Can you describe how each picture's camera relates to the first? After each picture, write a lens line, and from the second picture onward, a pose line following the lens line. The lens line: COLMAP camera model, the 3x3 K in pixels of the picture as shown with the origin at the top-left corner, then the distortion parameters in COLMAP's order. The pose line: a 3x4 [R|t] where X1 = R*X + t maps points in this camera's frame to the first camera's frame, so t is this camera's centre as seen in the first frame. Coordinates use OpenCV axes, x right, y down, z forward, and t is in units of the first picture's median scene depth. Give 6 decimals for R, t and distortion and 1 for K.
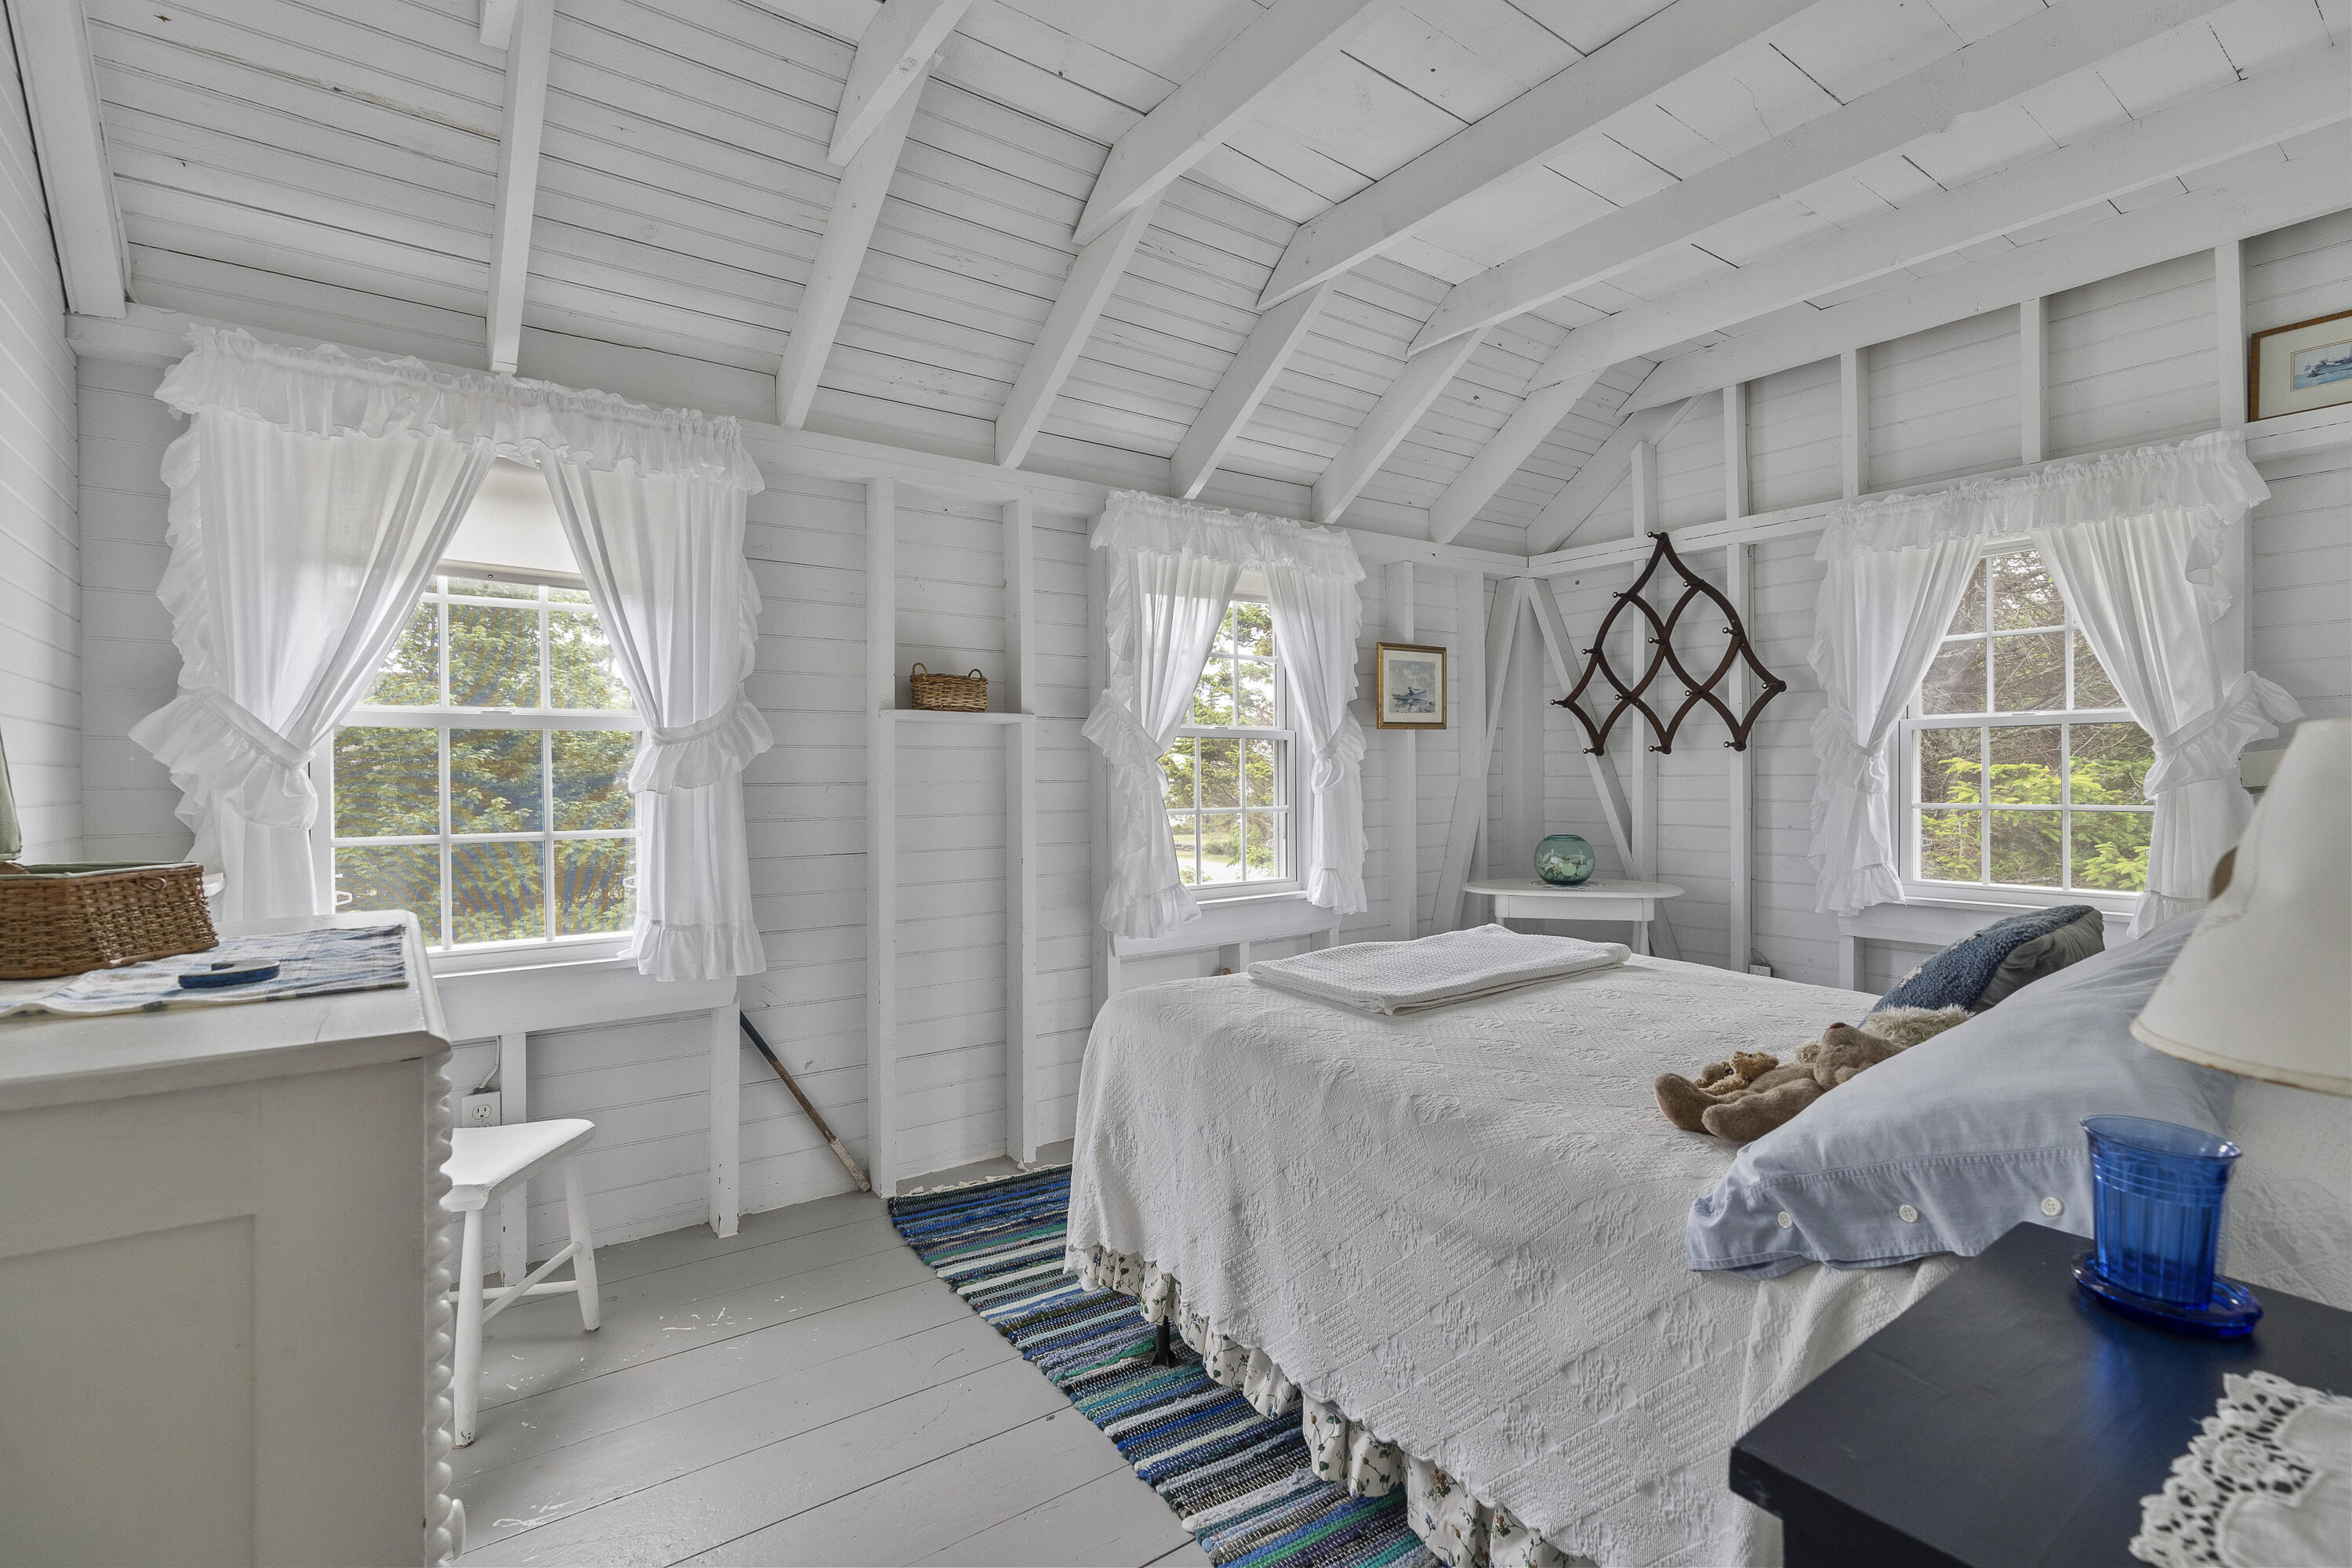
lens RADIAL K [[1069.6, 0, 1177.8], [0, 1069.6, 785.5], [0, 0, 1]] dist [-0.014231, 0.000607]
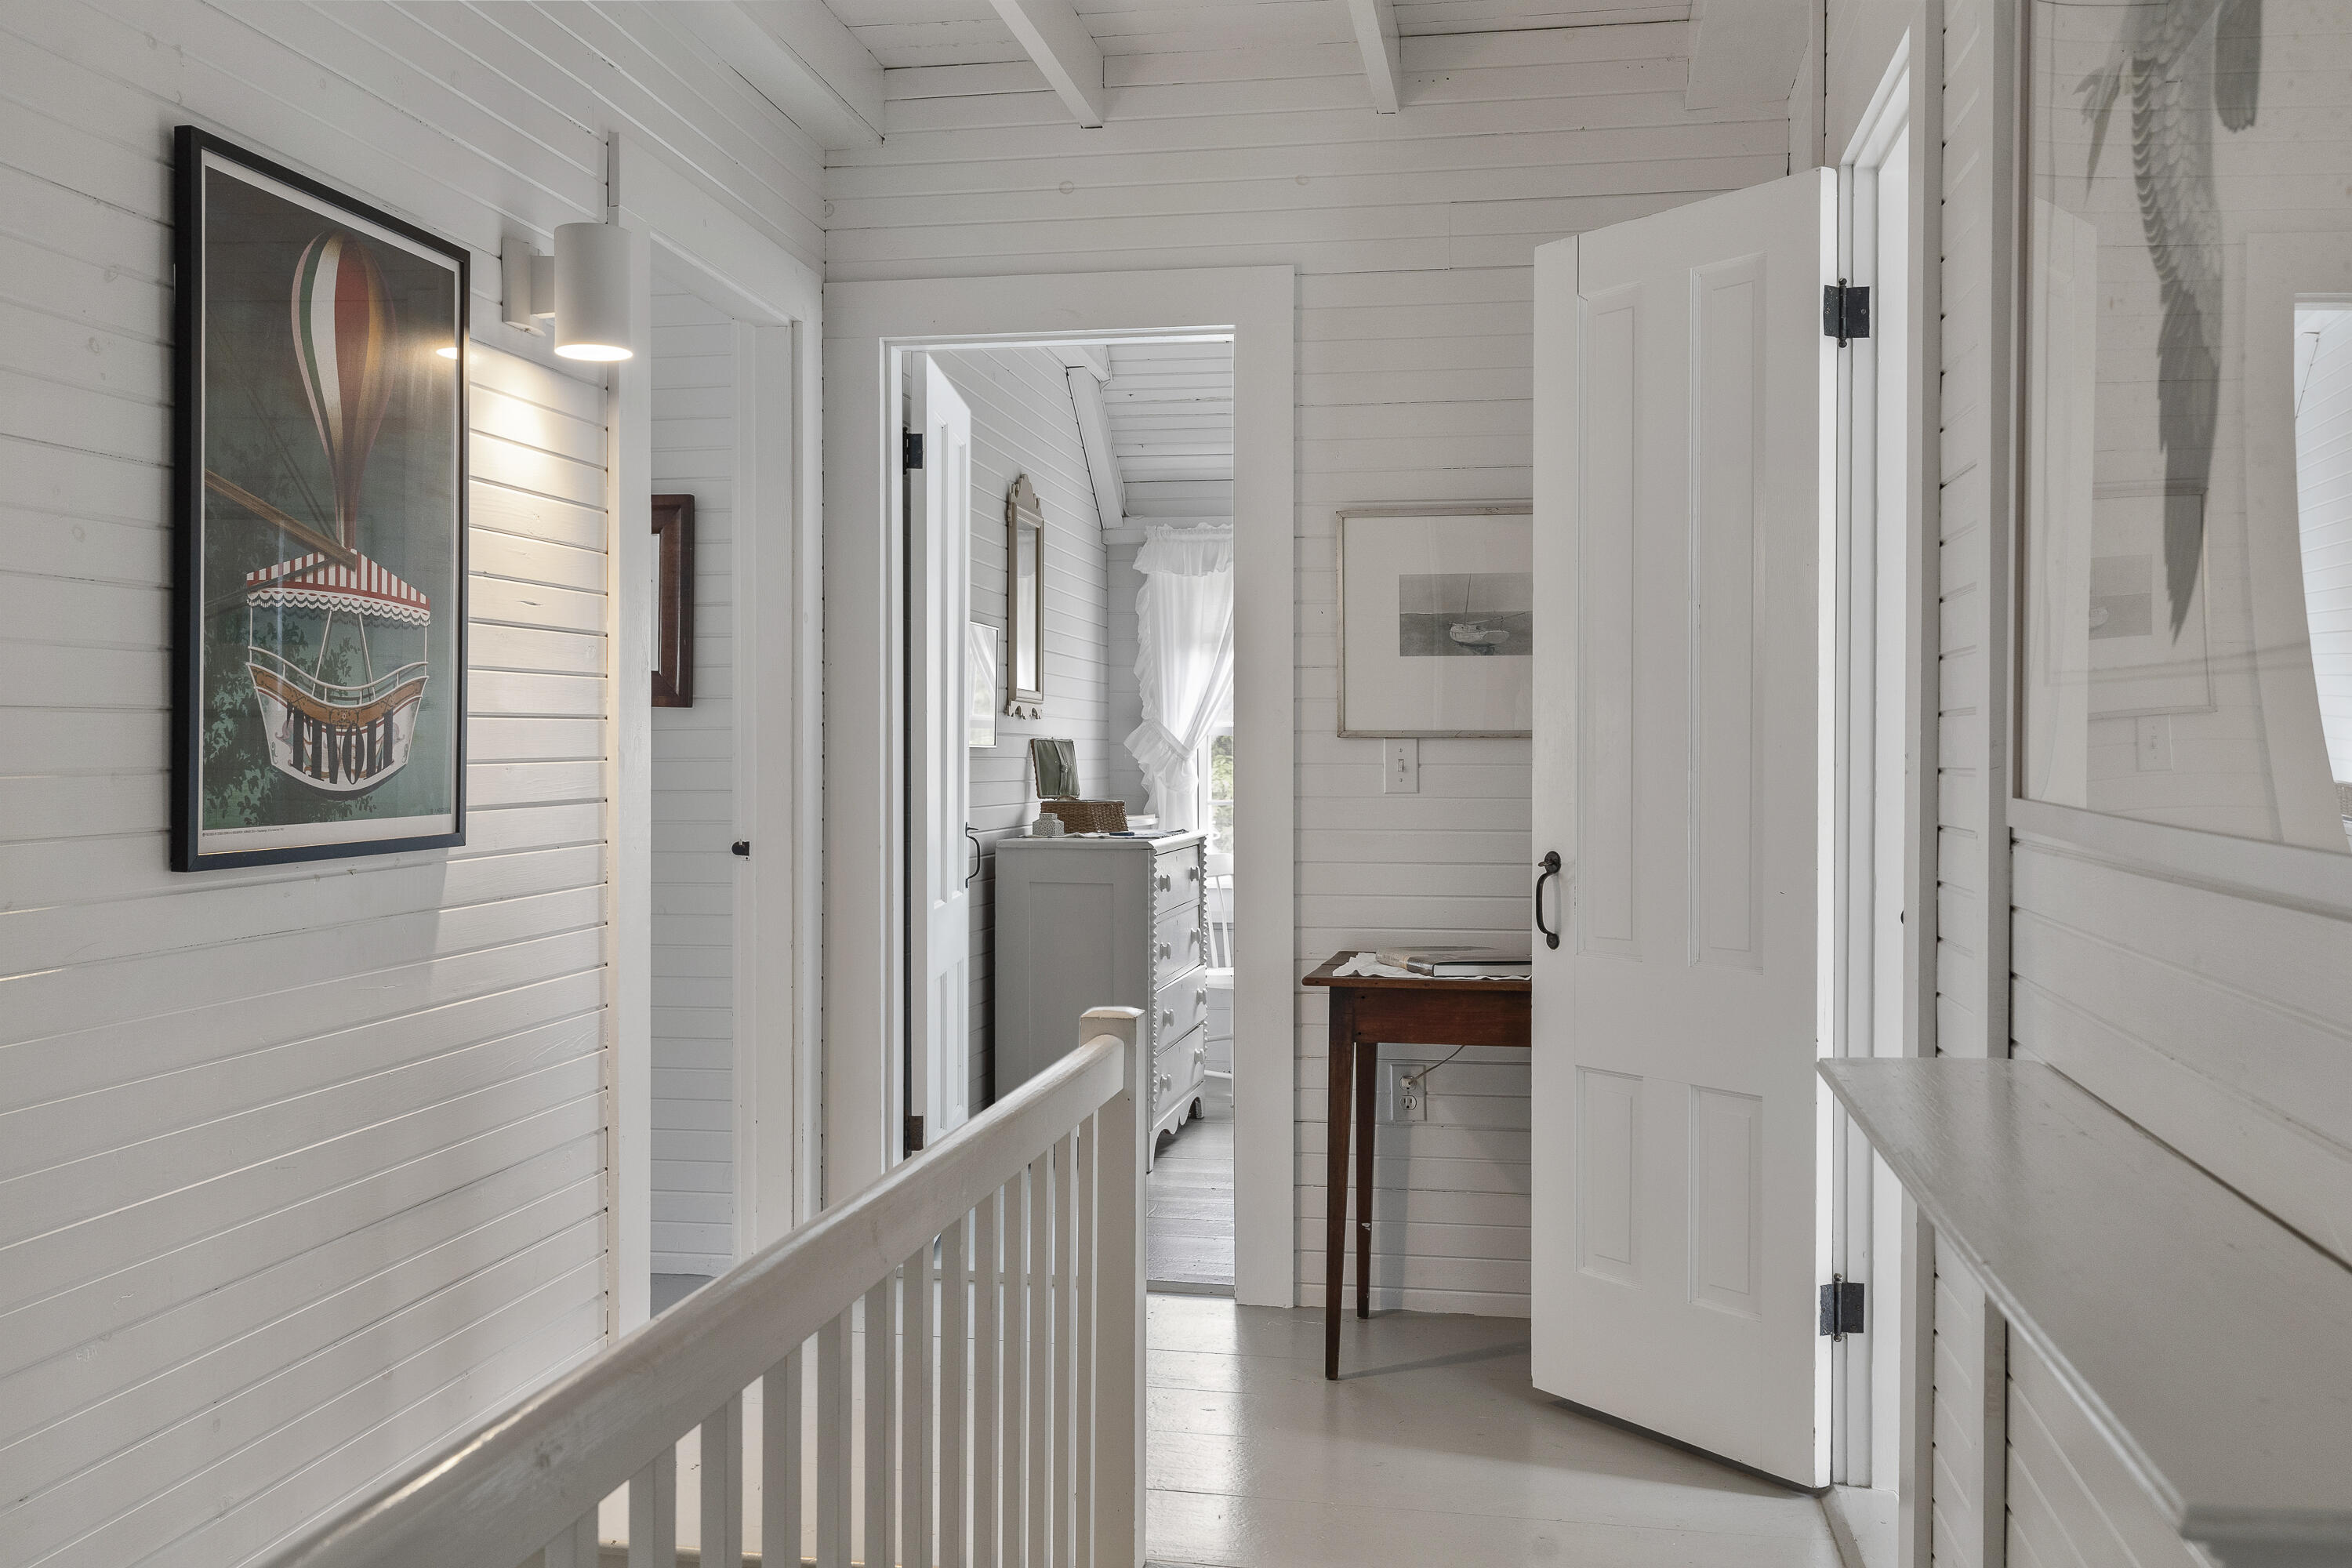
lens RADIAL K [[2159.1, 0, 1174.9], [0, 2159.1, 780.8], [0, 0, 1]] dist [0.000678, 0.000000]
pose [[0.688226, 0.004694, -0.725481, 1.926802], [-0.002402, 0.999988, 0.004192, 0.004445], [0.725492, -0.001142, 0.688230, -1.643390]]
